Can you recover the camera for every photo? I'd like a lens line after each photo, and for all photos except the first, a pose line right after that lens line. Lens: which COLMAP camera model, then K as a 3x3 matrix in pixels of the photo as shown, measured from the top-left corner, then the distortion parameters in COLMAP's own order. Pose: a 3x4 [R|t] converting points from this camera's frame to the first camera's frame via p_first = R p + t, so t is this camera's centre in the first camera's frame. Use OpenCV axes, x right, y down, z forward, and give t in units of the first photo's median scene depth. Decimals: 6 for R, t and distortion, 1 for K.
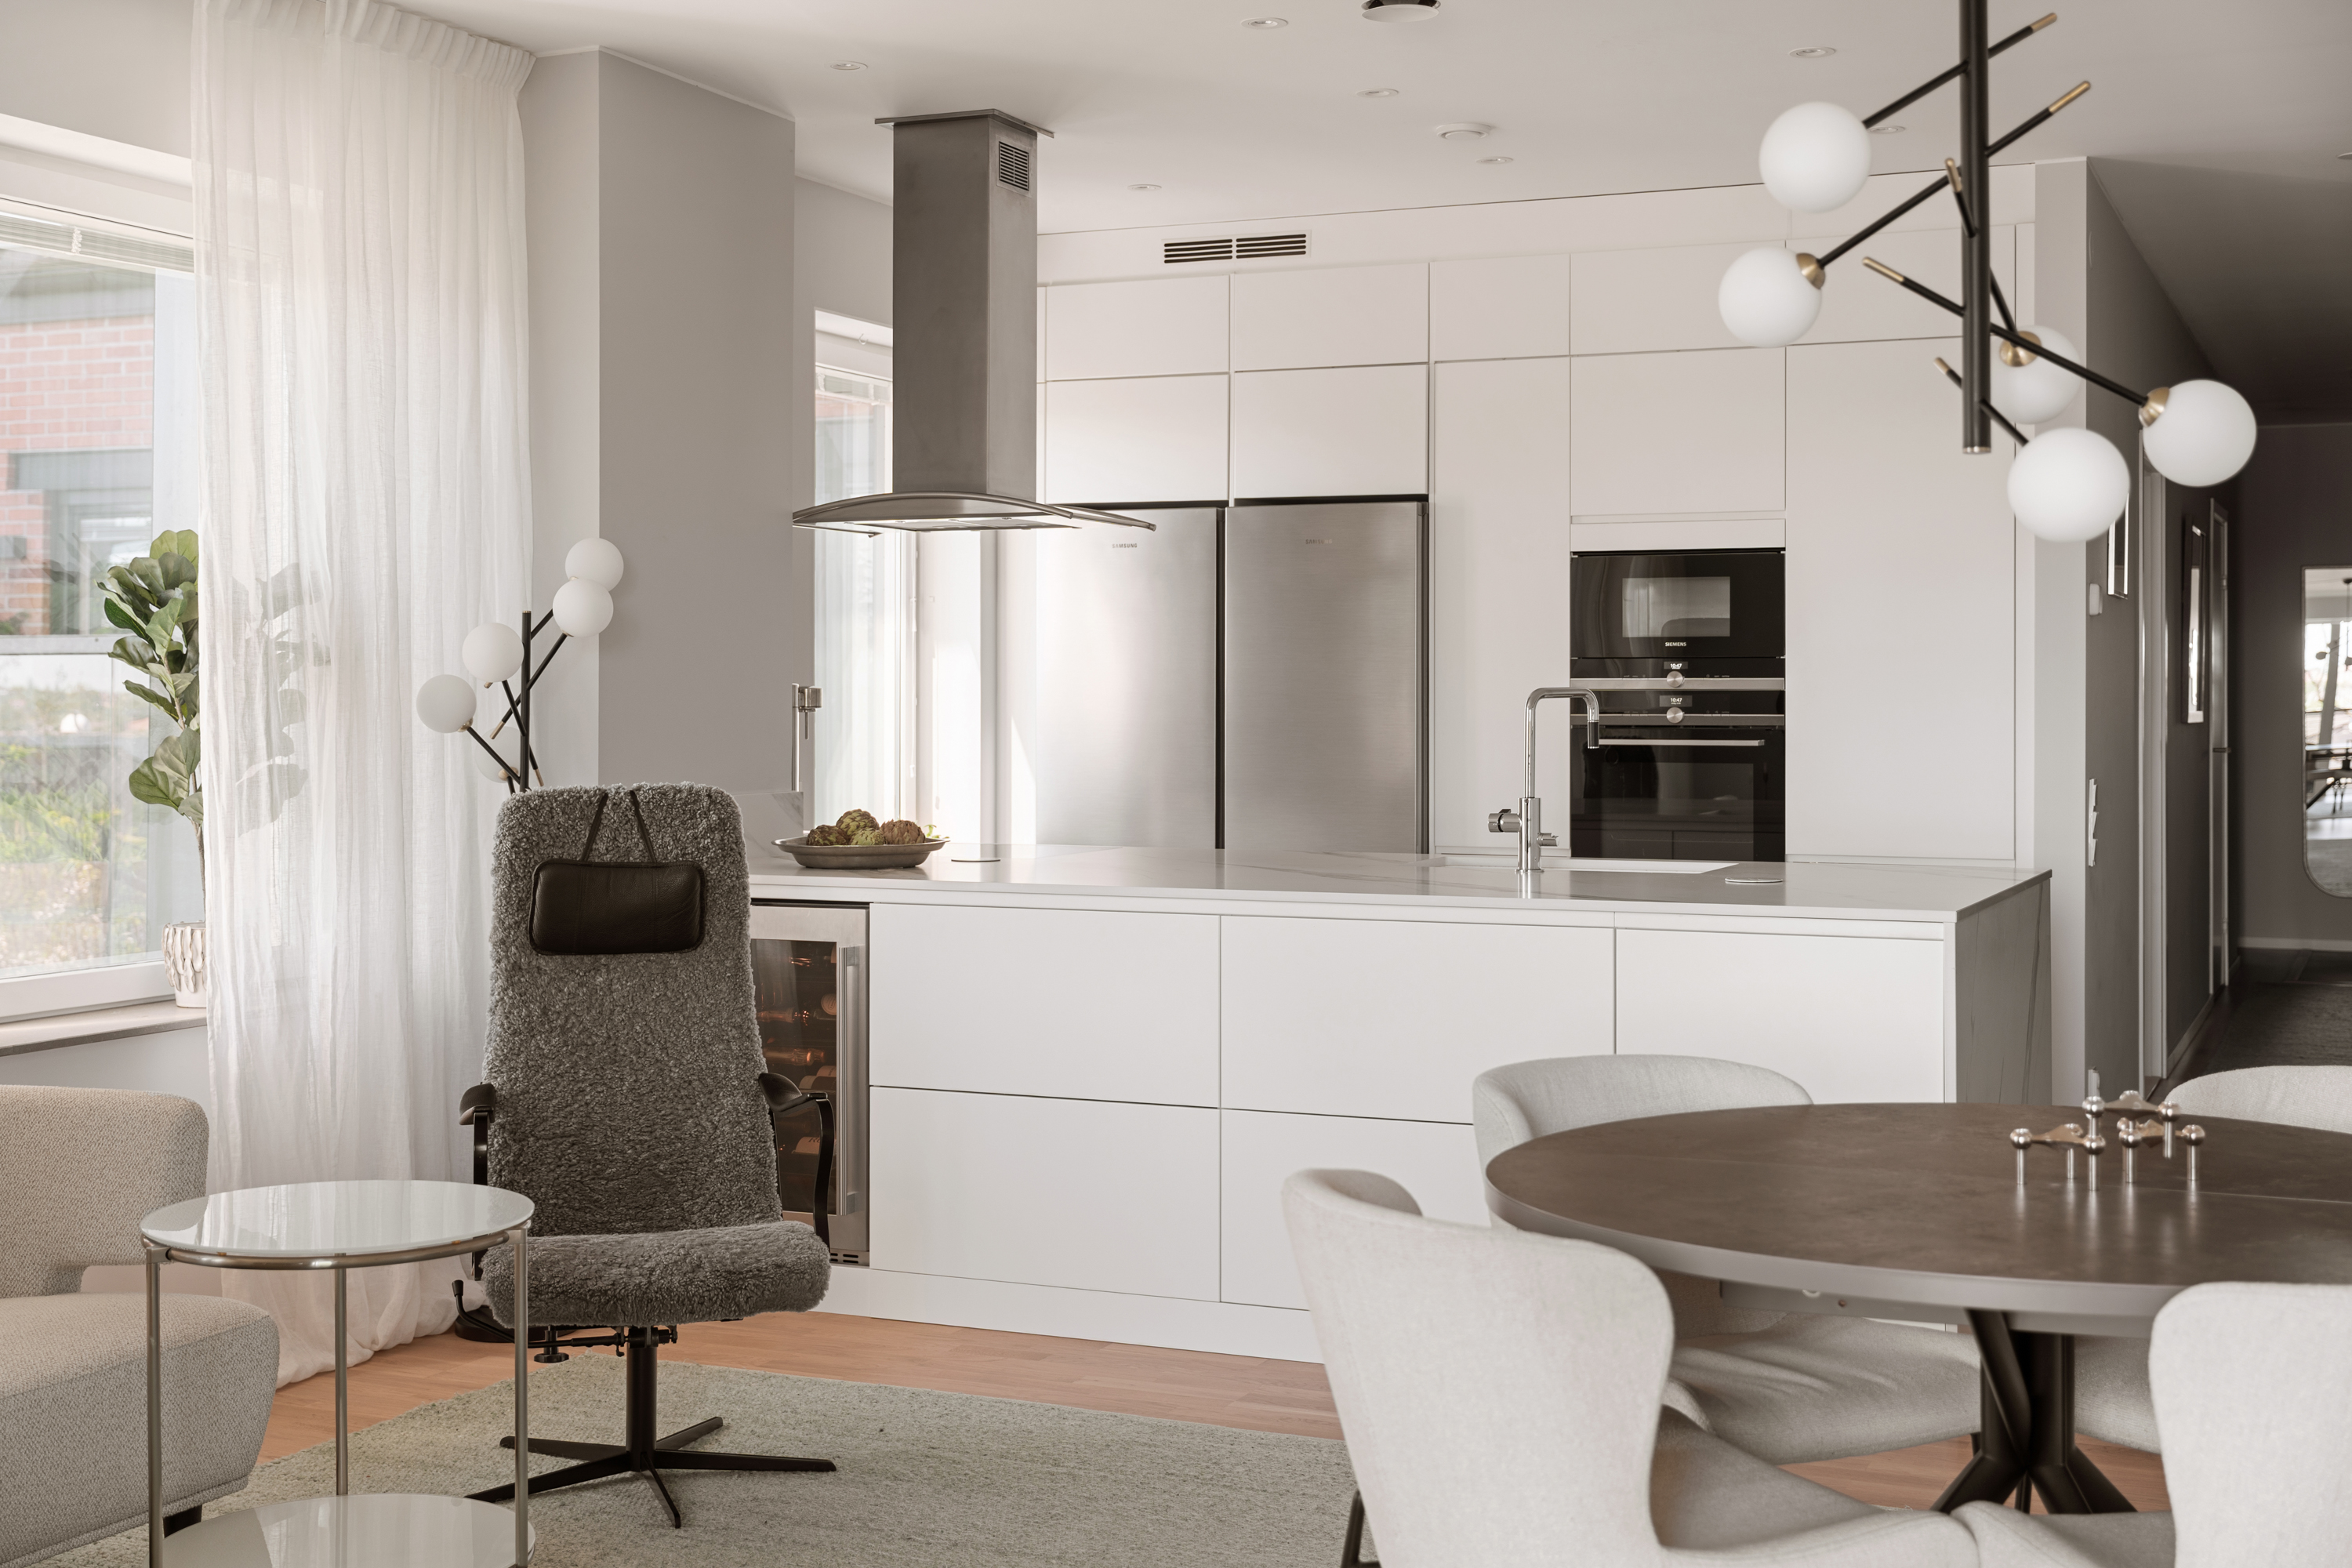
lens RADIAL K [[2774.4, 0, 1176.0], [0, 2774.4, 784.0], [0, 0, 1]] dist [0.002329, 0.006681]
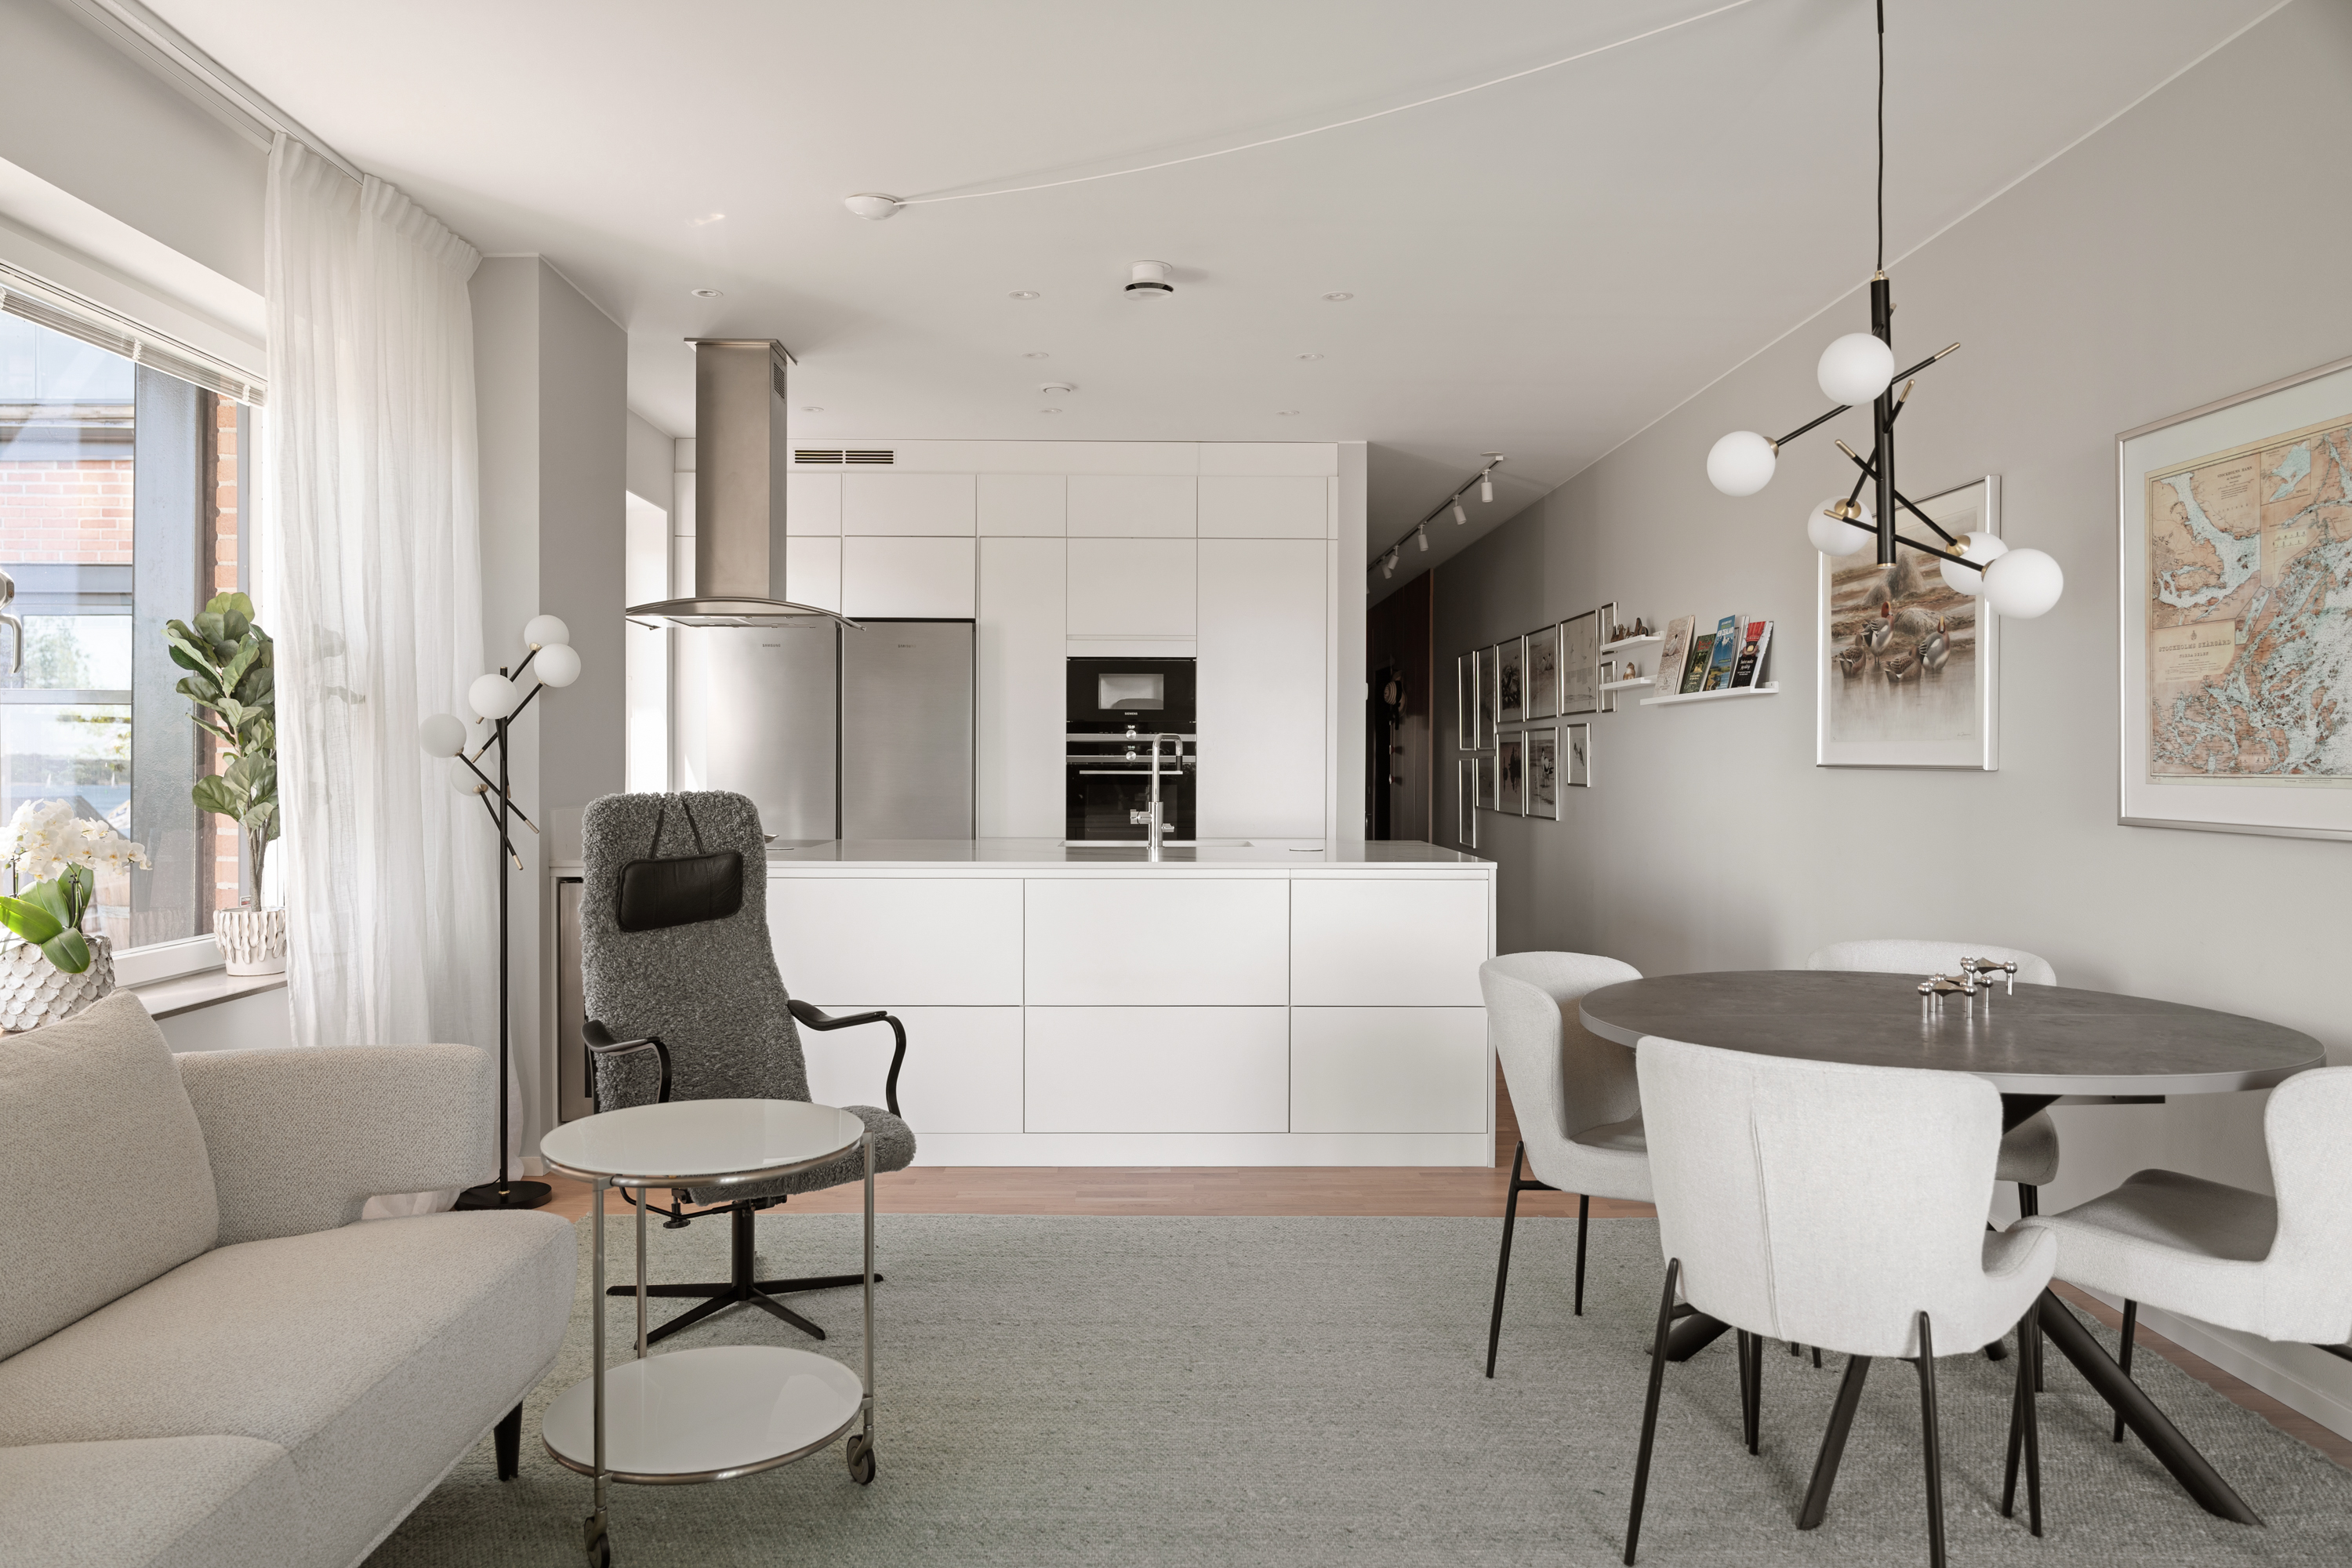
lens RADIAL K [[1548.9, 0, 1169.7], [0, 1548.9, 826.0], [0, 0, 1]] dist [-0.004885, -0.020130]
pose [[0.911560, -0.014016, 0.410928, -0.249432], [0.010239, 0.999883, 0.011392, 0.009284], [-0.411040, -0.006177, 0.911597, 0.188786]]
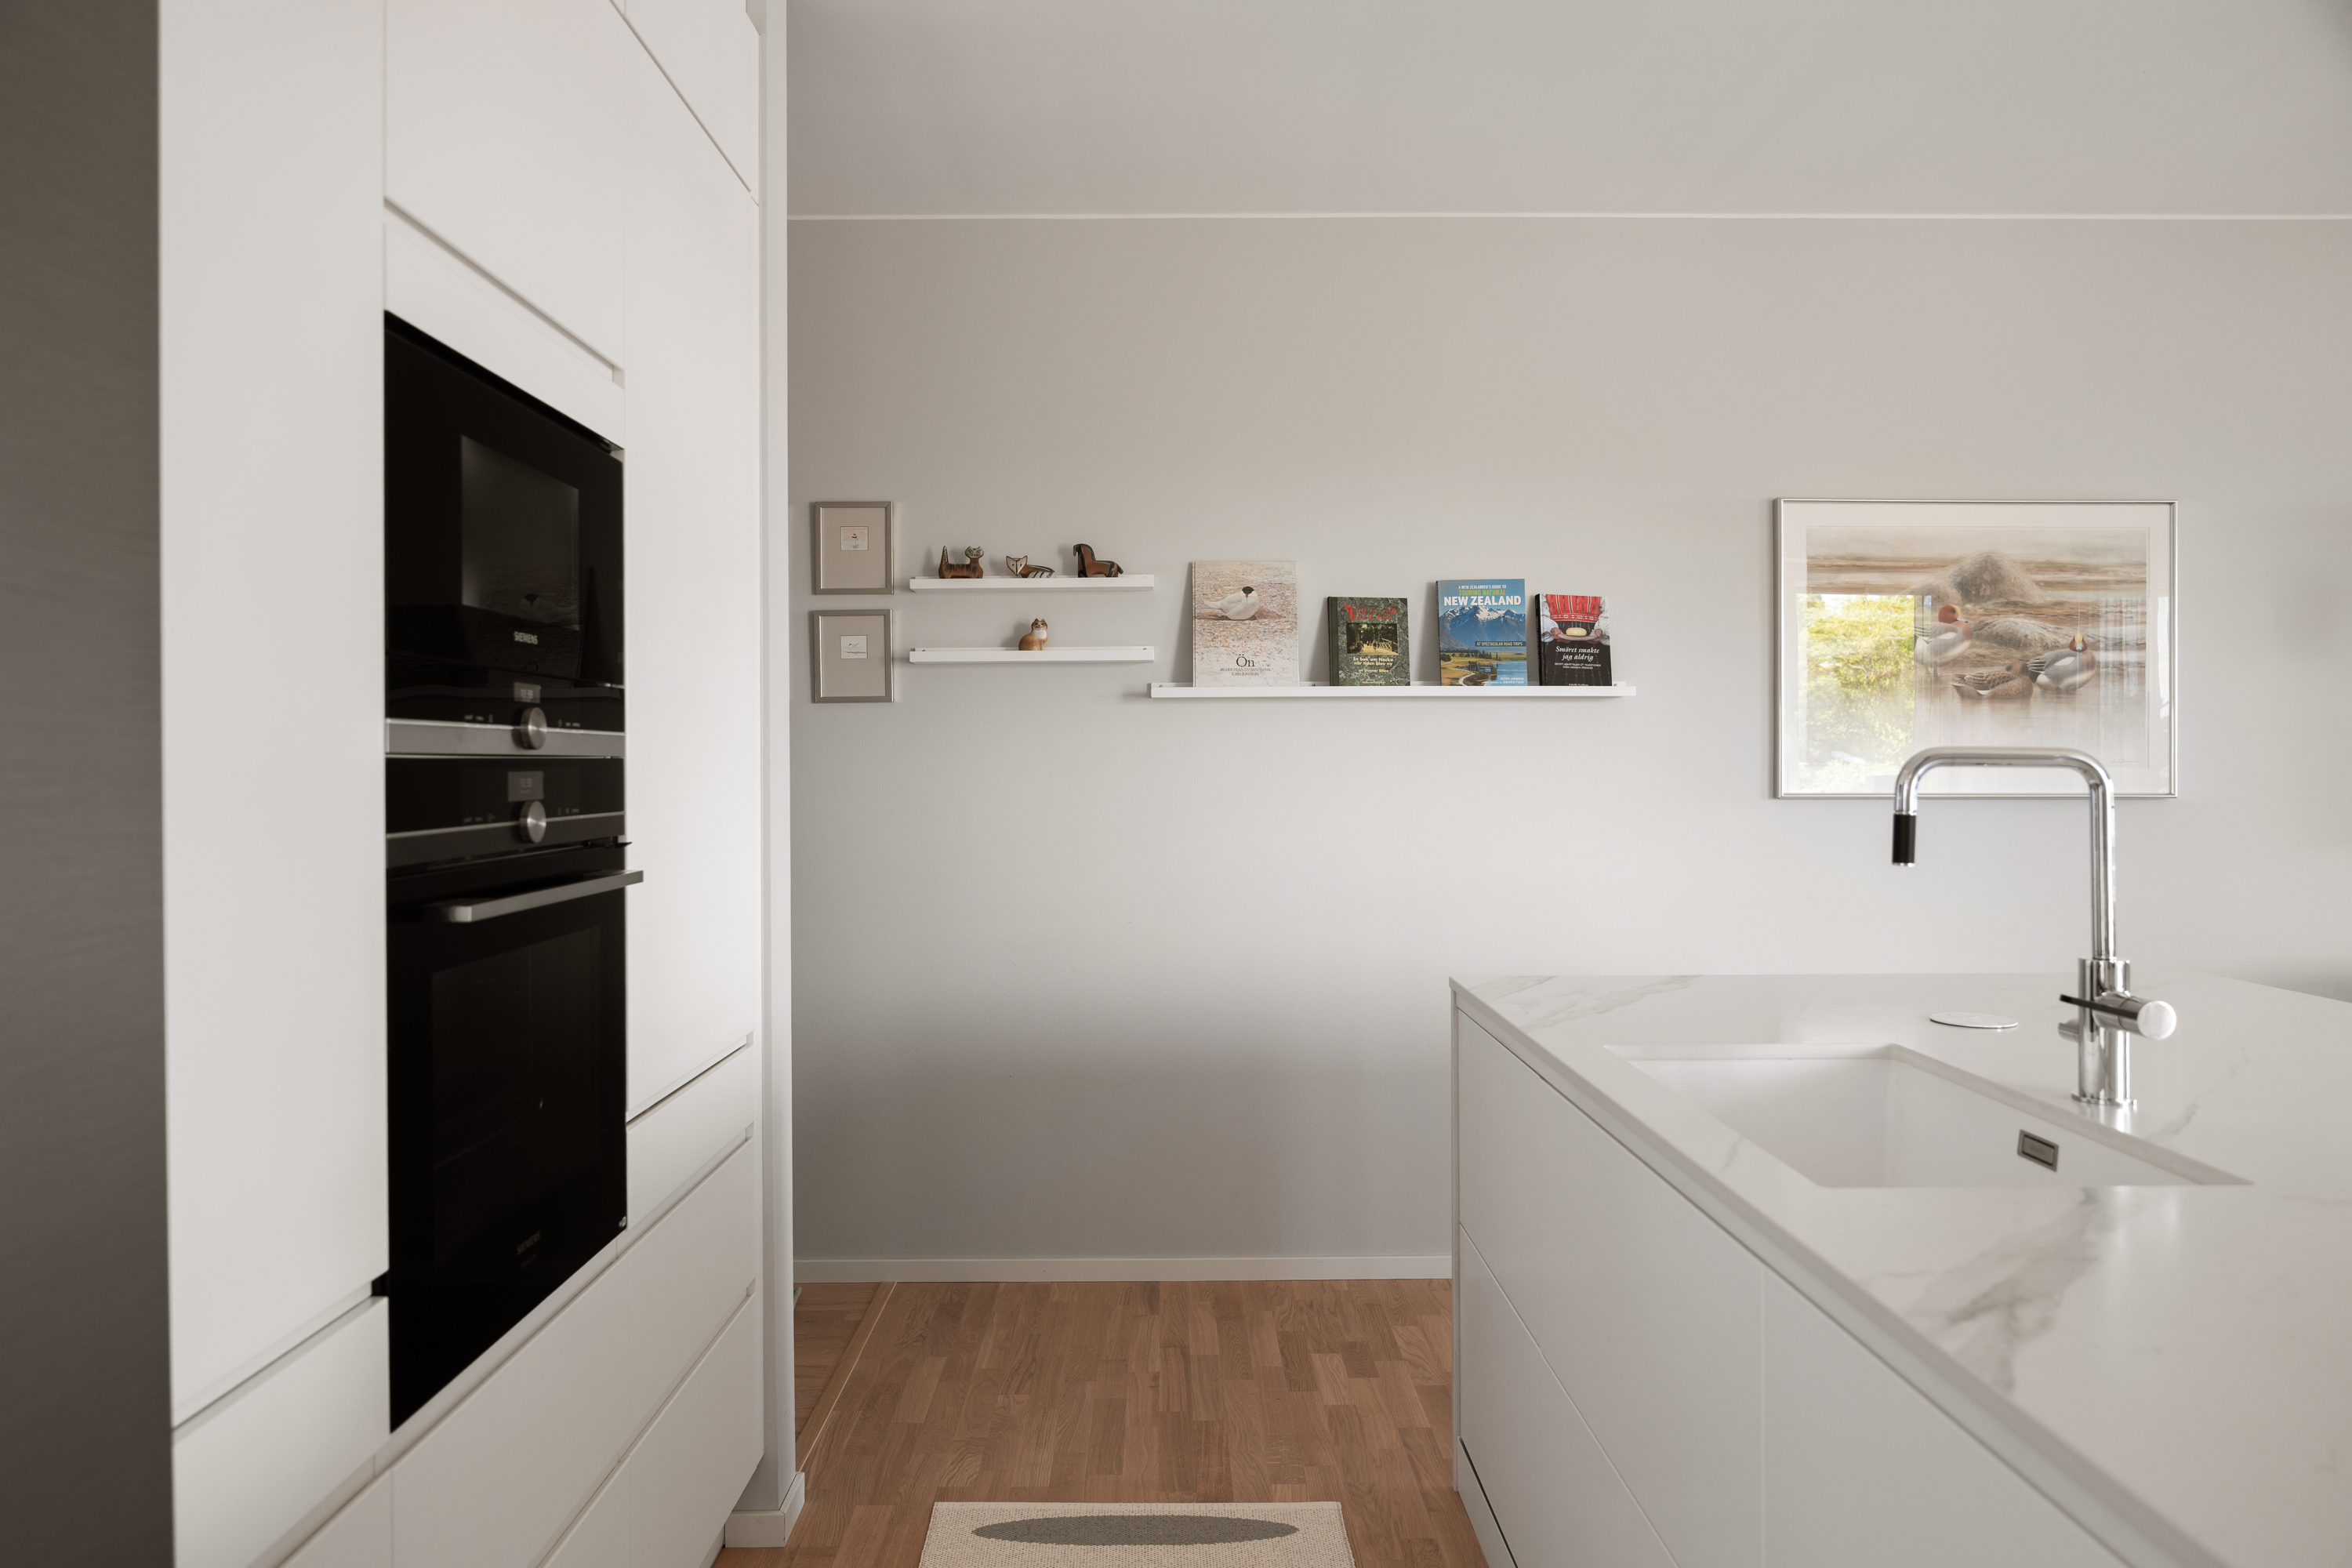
lens RADIAL K [[1548.9, 0, 1169.7], [0, 1548.9, 826.0], [0, 0, 1]] dist [-0.004885, -0.020130]
pose [[-0.406994, -0.034672, 0.912773, -0.074418], [0.035292, 0.997936, 0.053644, -0.044356], [-0.912749, 0.054047, -0.404930, 1.368856]]
